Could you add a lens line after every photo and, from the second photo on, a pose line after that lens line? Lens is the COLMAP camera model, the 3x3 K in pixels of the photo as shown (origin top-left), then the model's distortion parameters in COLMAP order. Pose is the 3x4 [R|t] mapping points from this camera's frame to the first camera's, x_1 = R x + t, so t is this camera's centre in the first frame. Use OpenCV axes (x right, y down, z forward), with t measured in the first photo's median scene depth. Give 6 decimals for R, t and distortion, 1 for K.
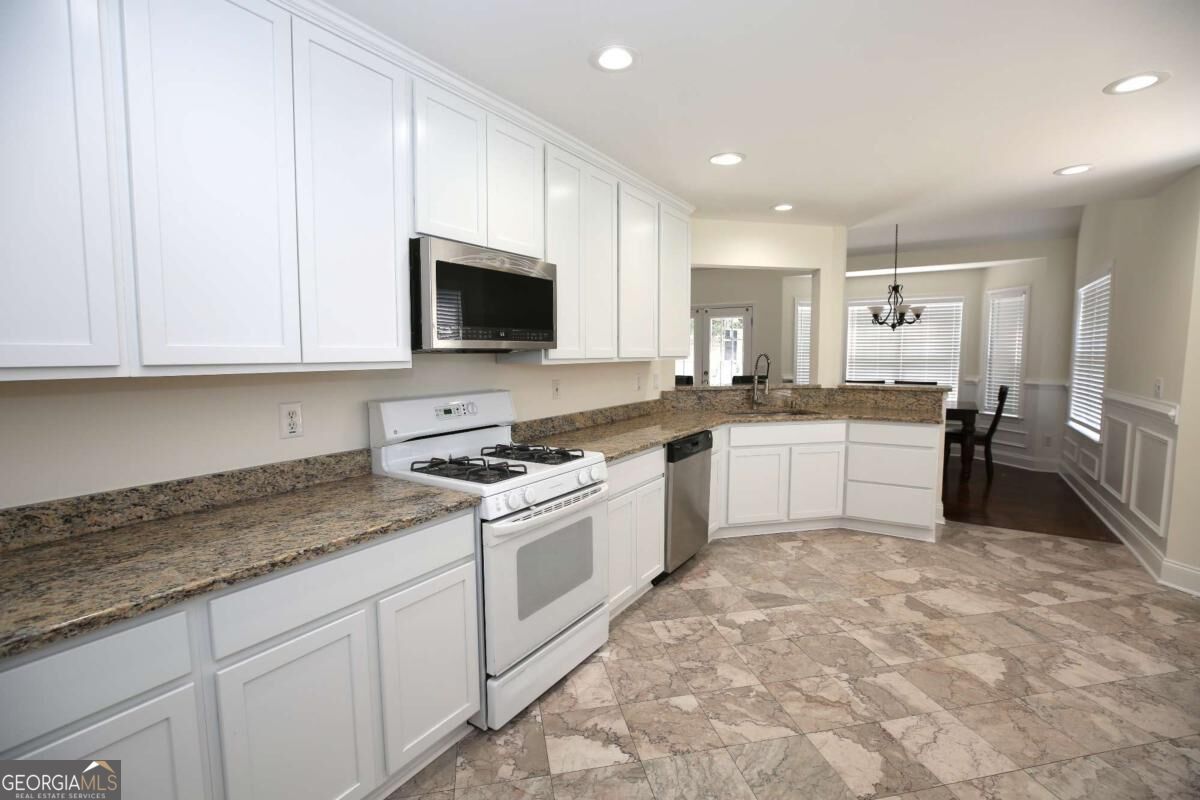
lens RADIAL K [[544.4, 0, 593.7], [0, 544.4, 398.9], [0, 0, 1]] dist [-0.046792, 0.014883]
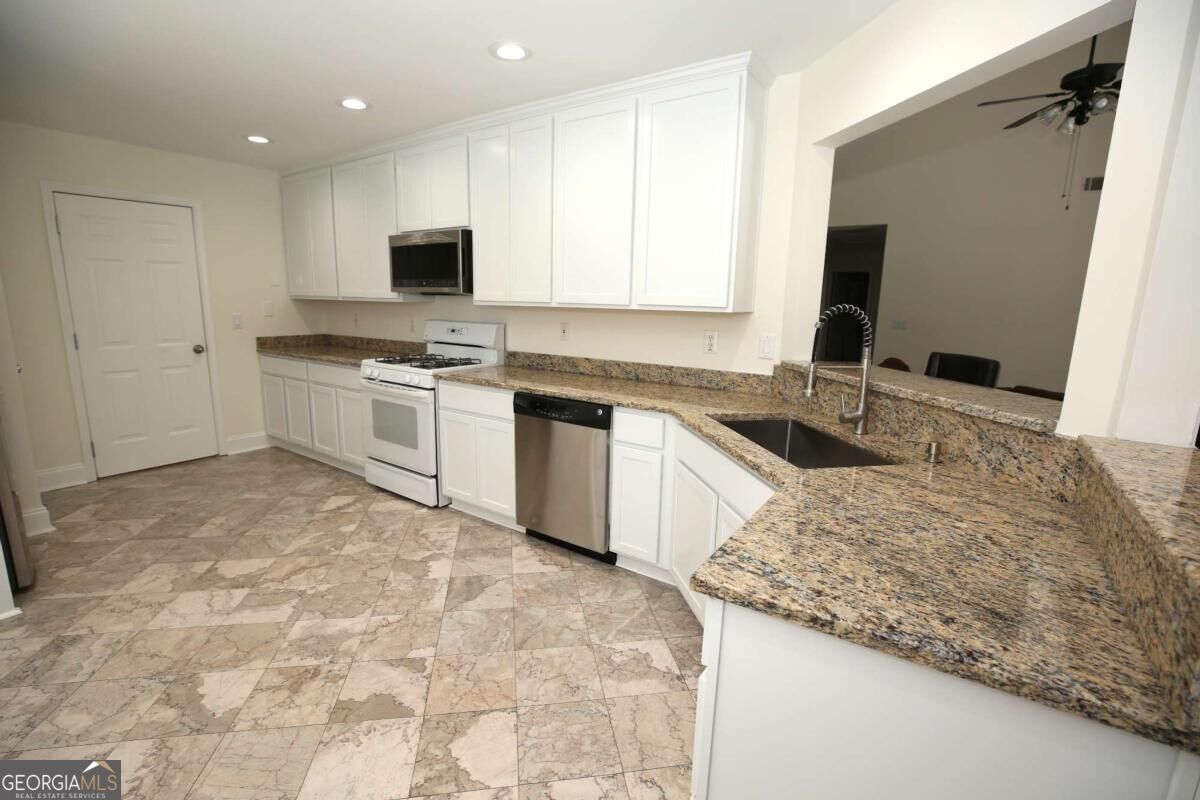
lens RADIAL K [[544.4, 0, 593.7], [0, 544.4, 398.9], [0, 0, 1]] dist [-0.046792, 0.014883]
pose [[-0.037416, 0.185819, -0.981871, 1.268346], [-0.104211, 0.976476, 0.188769, -0.120396], [0.993851, 0.109385, -0.017171, 1.353247]]
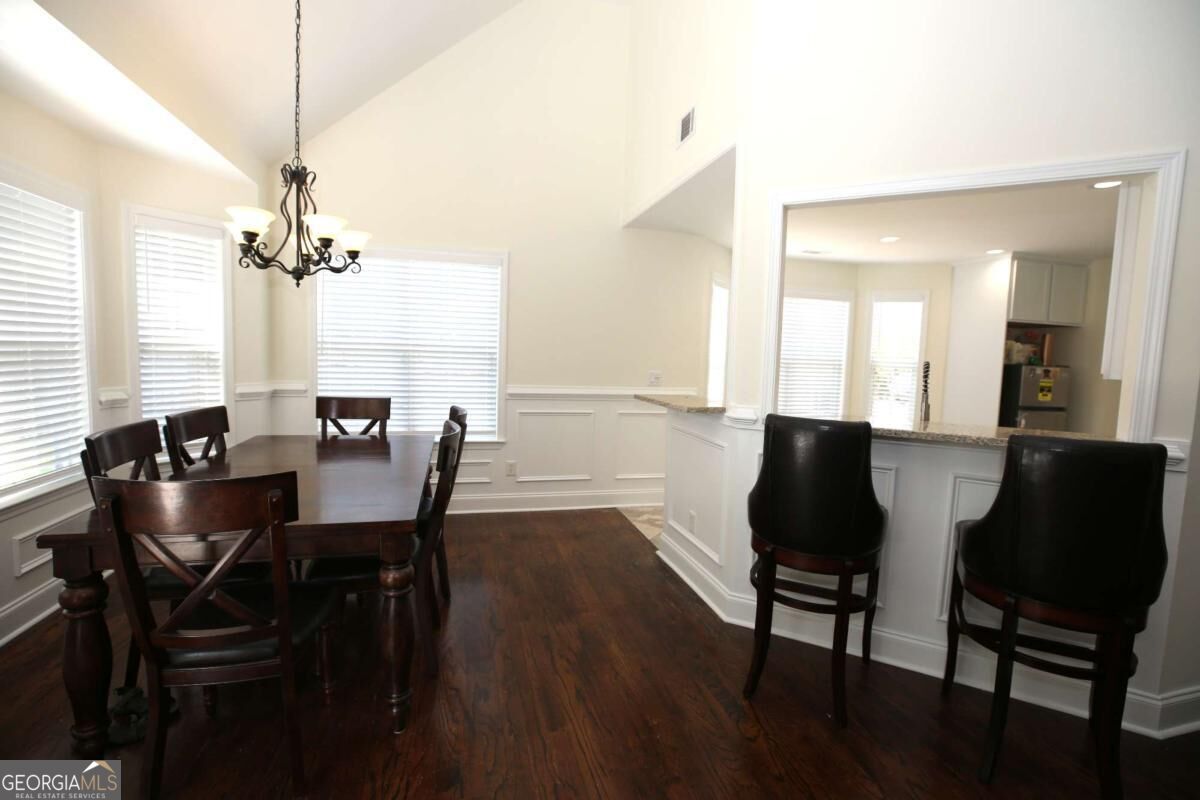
lens RADIAL K [[544.4, 0, 593.7], [0, 544.4, 398.9], [0, 0, 1]] dist [-0.046792, 0.014883]
pose [[-0.738196, -0.075340, 0.670366, 0.307738], [0.027729, 0.989515, 0.141744, -0.227656], [-0.674016, 0.123223, -0.728367, 2.795314]]
